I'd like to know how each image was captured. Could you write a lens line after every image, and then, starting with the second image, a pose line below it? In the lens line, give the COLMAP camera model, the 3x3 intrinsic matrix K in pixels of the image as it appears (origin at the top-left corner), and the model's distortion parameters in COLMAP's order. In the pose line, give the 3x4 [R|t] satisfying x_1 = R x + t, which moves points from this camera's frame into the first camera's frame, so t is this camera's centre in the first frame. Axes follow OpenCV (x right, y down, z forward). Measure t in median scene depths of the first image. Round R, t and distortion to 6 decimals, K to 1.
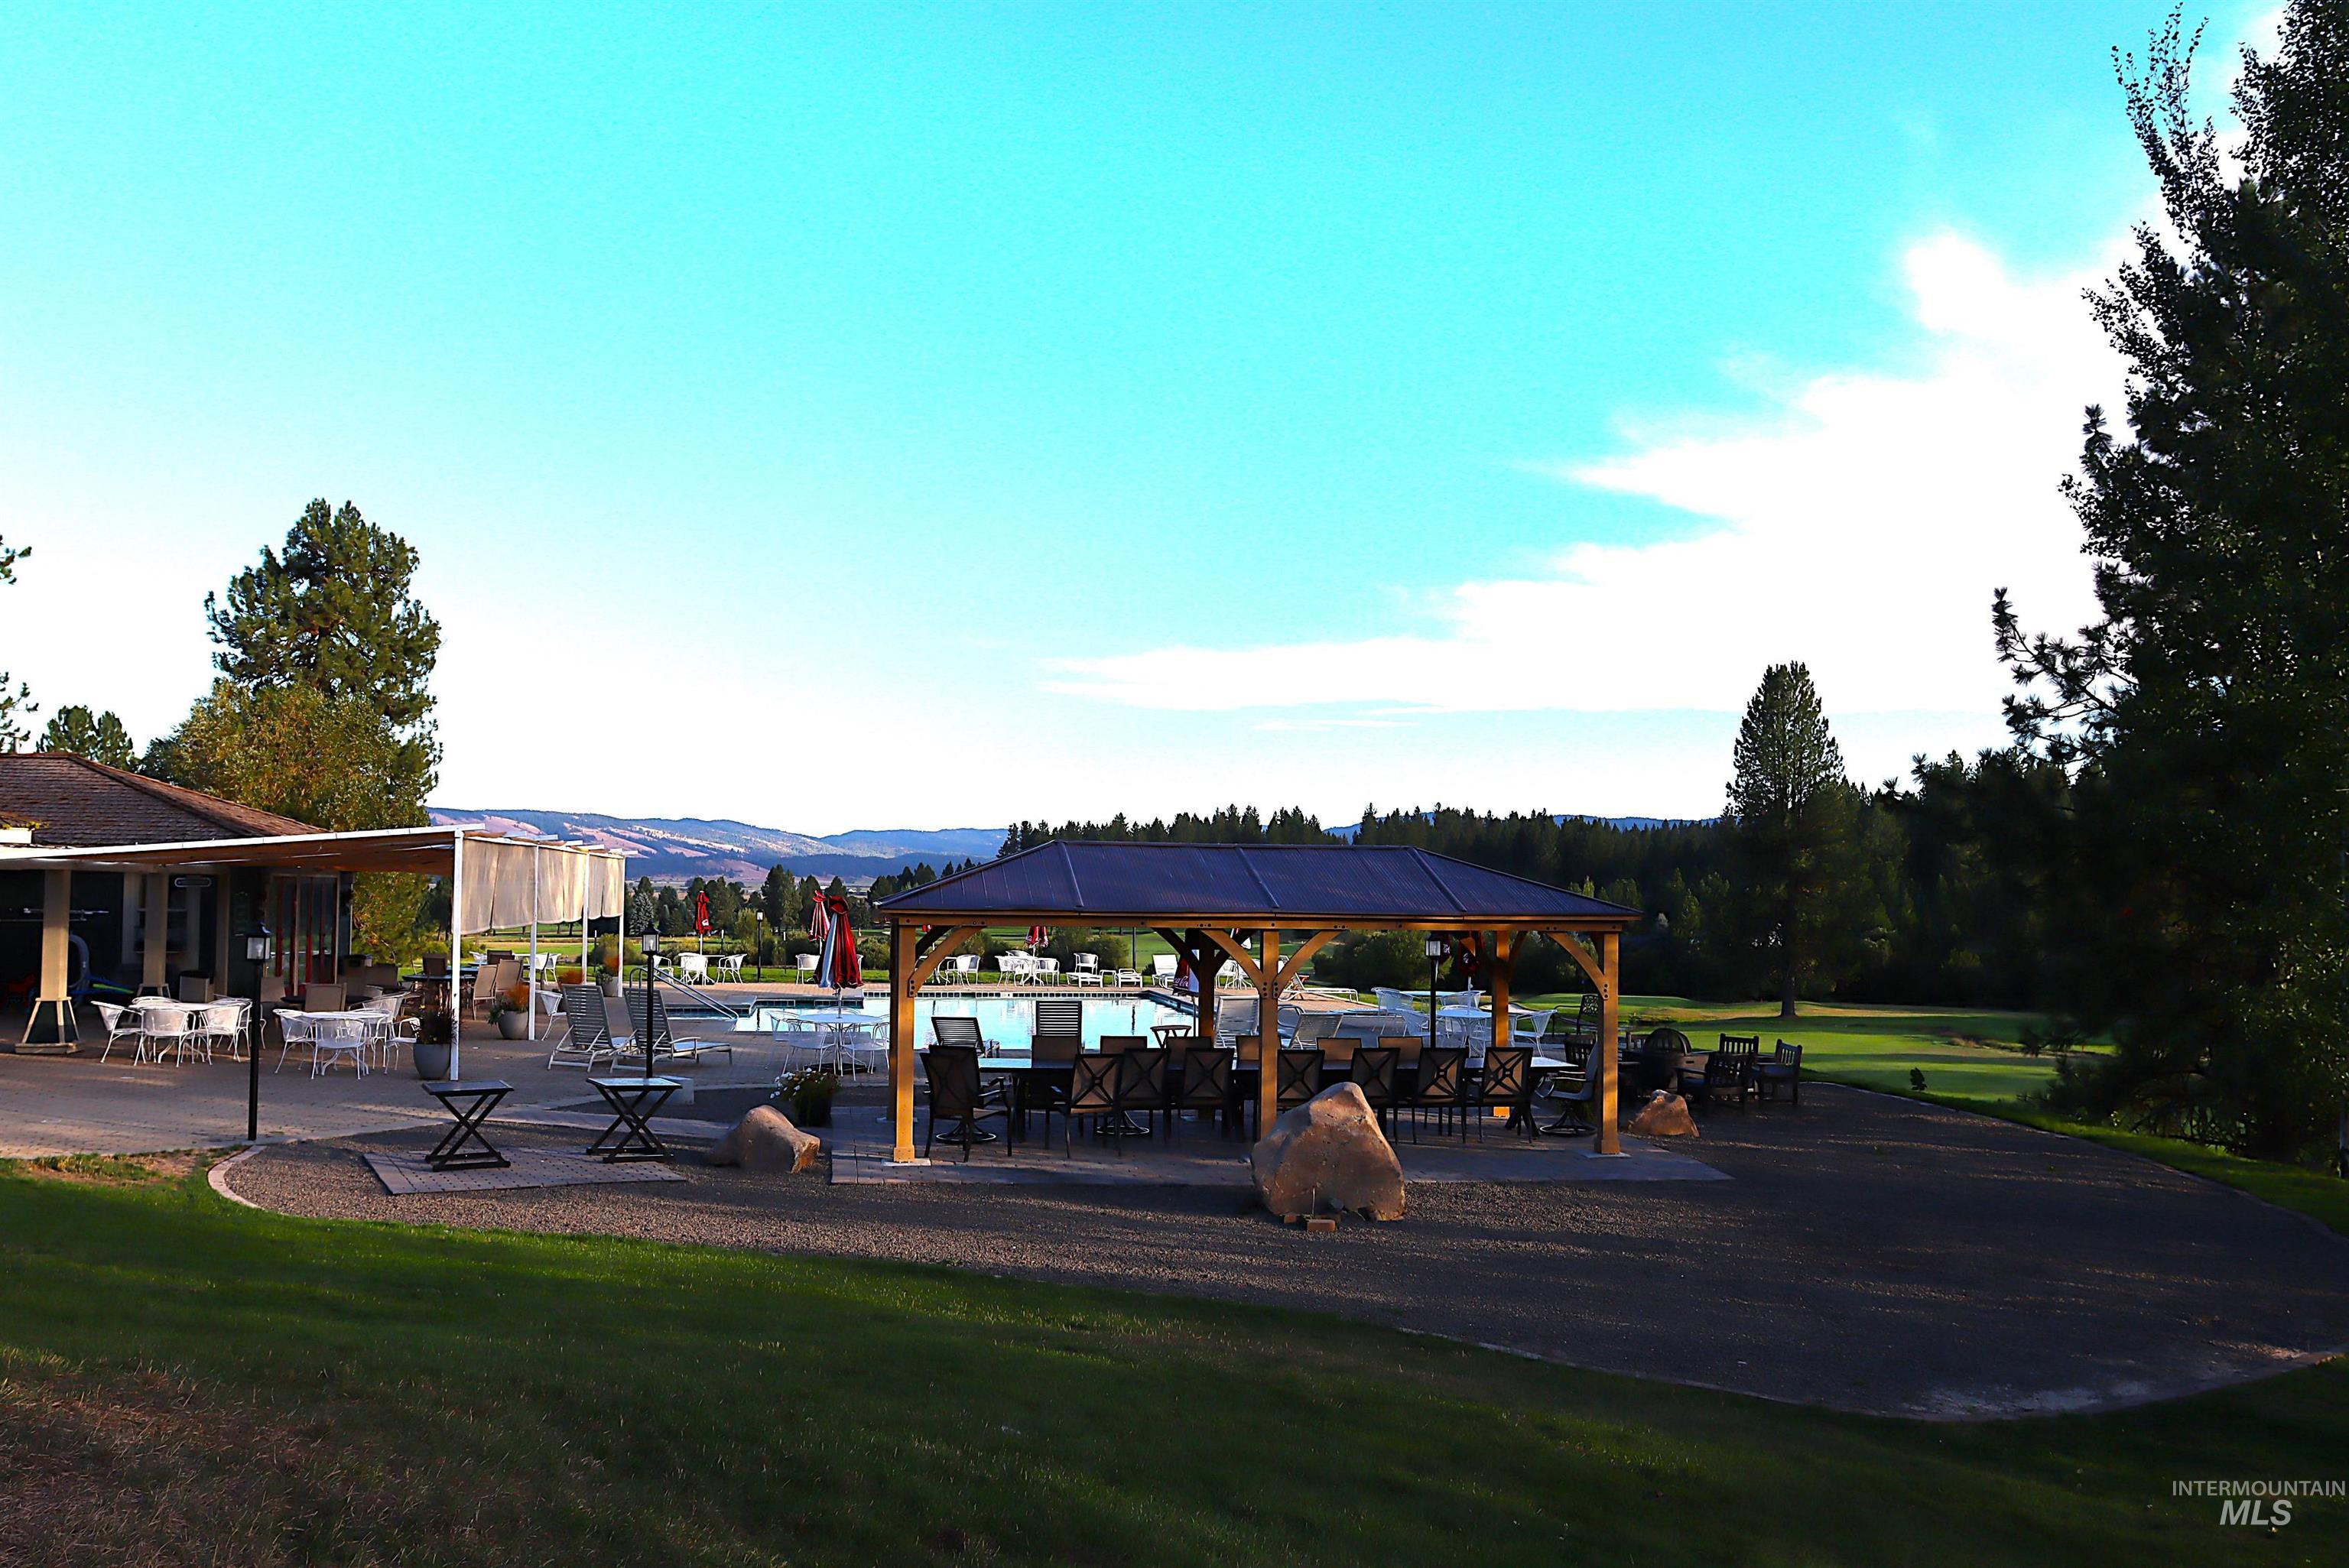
lens RADIAL K [[2053.0, 0, 1173.6], [0, 2053.0, 827.5], [0, 0, 1]] dist [-0.094029, -0.004404]
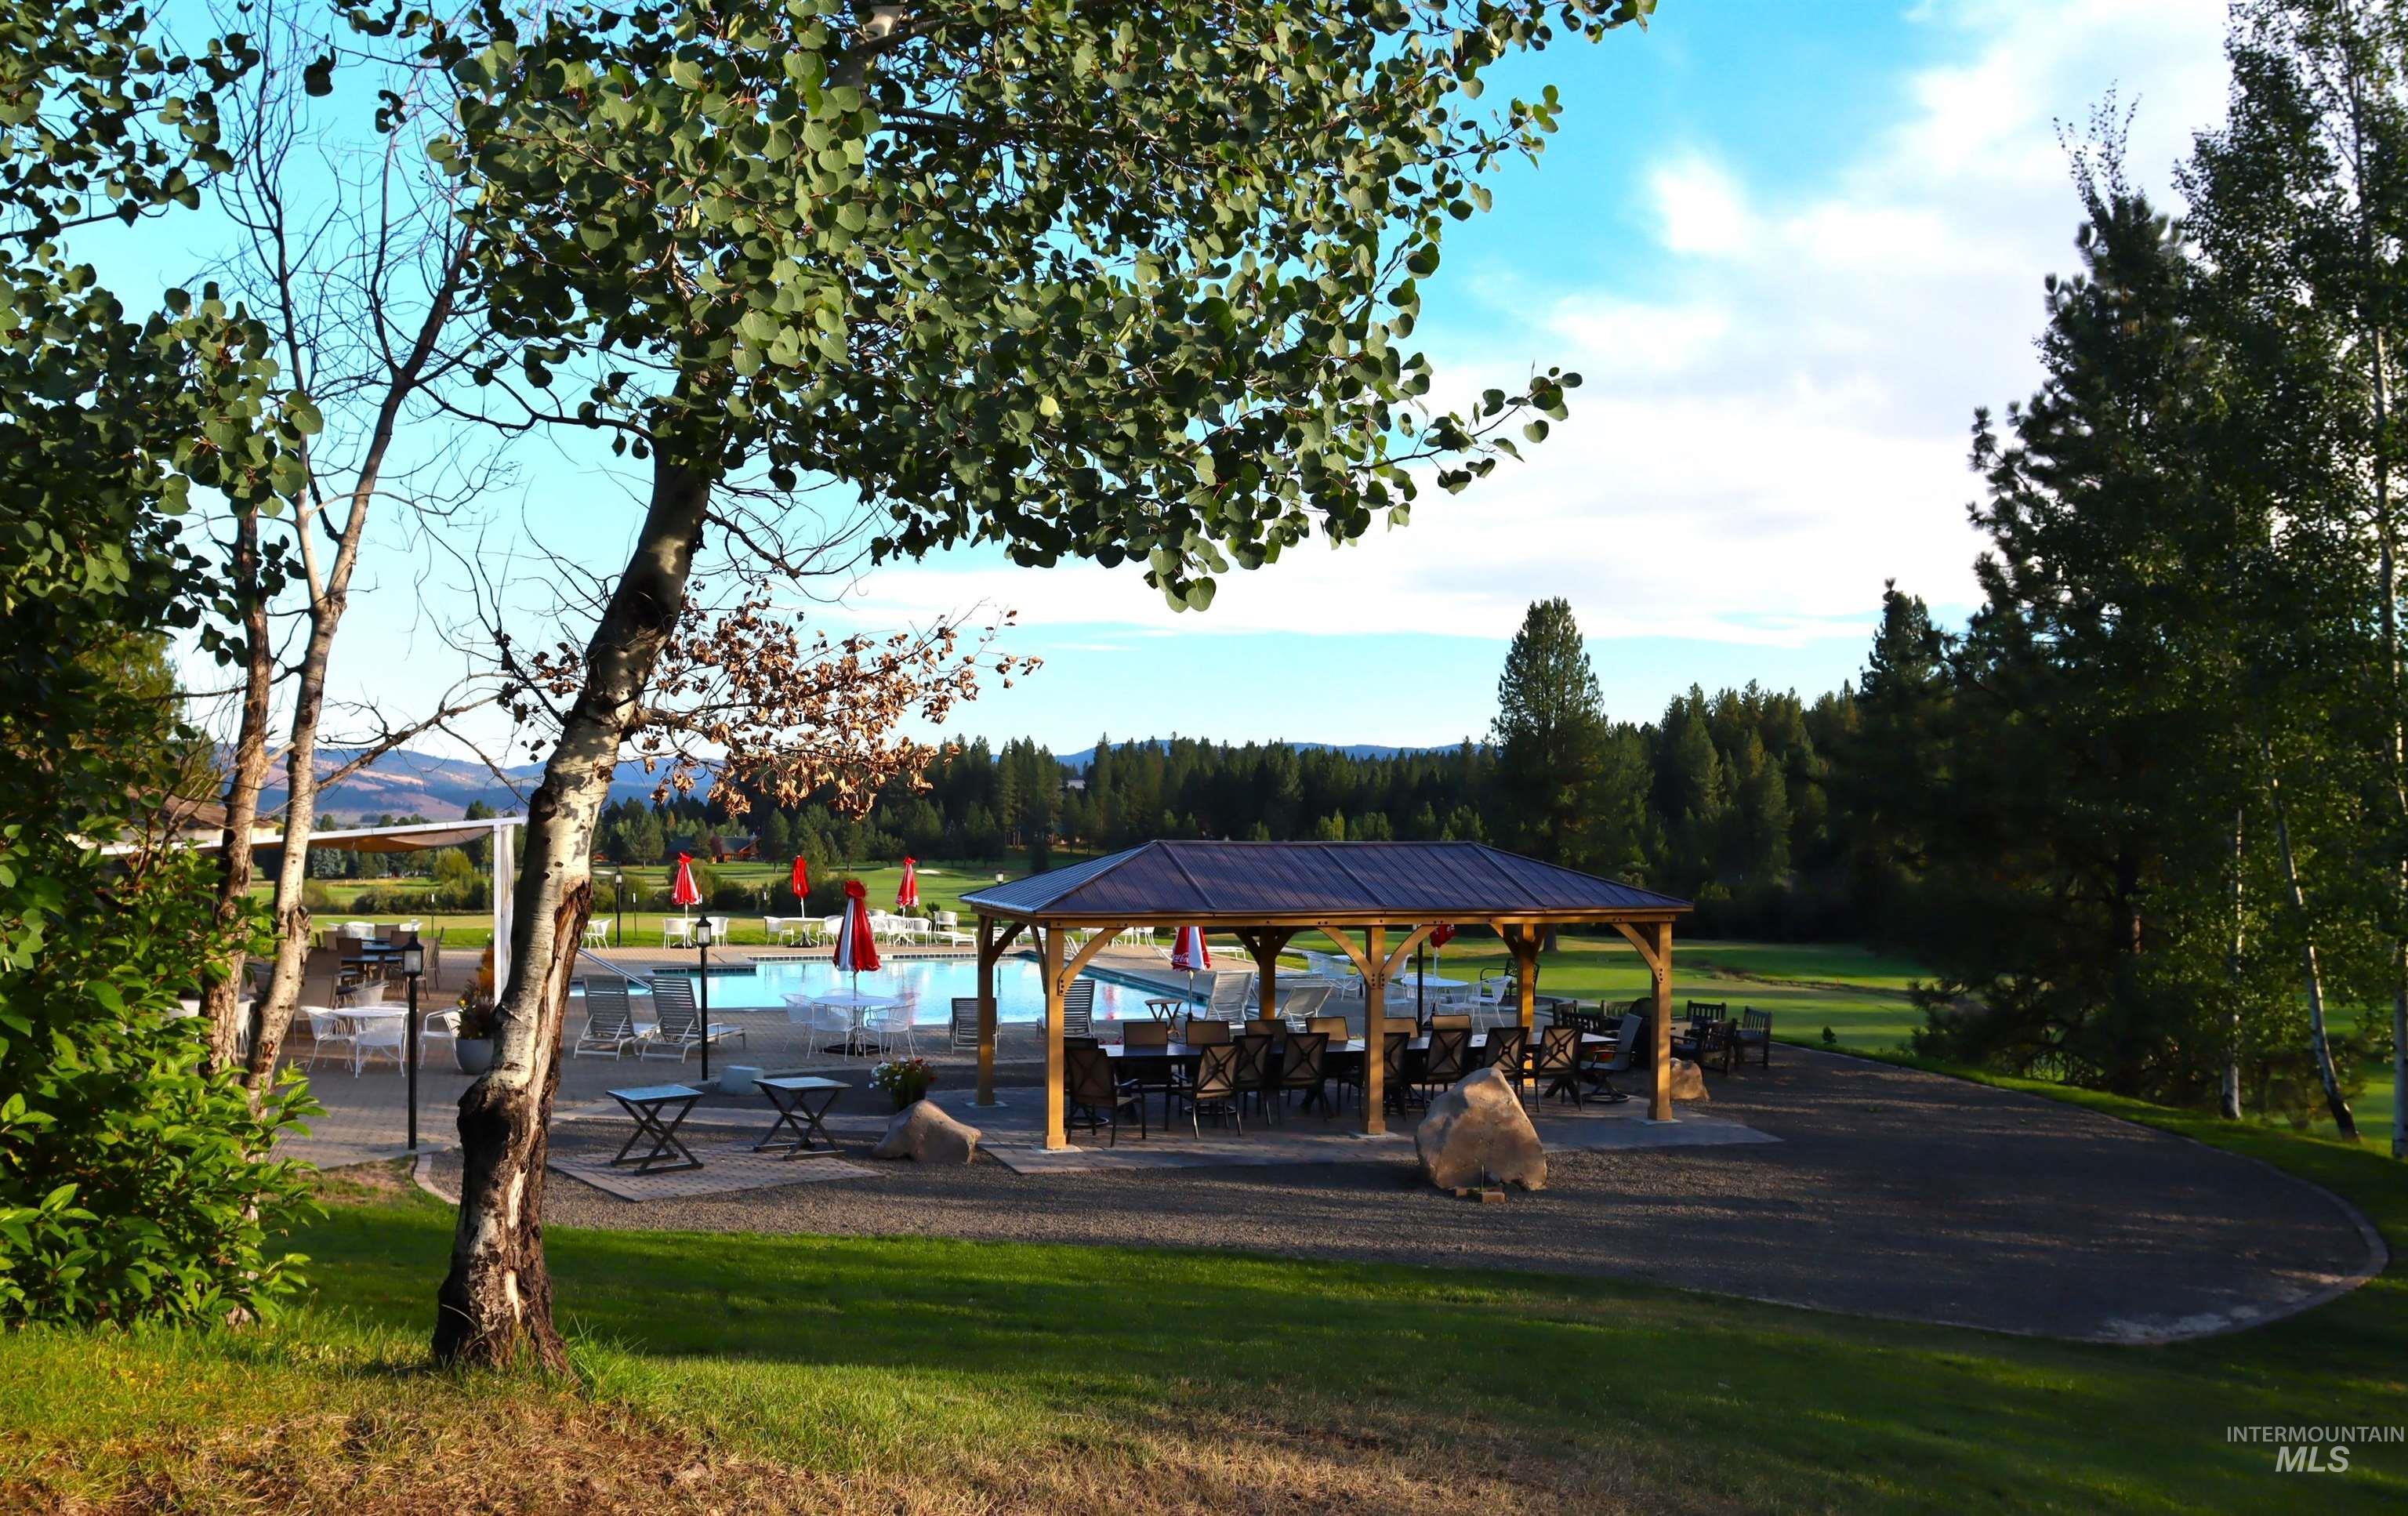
lens RADIAL K [[2143.1, 0, 1204.0], [0, 2143.1, 758.0], [0, 0, 1]] dist [-0.044772, -0.105690]
pose [[0.988247, -0.002768, 0.152840, -0.132659], [0.002433, 0.999994, 0.002375, -0.025950], [-0.152845, -0.001976, 0.988248, -0.071891]]
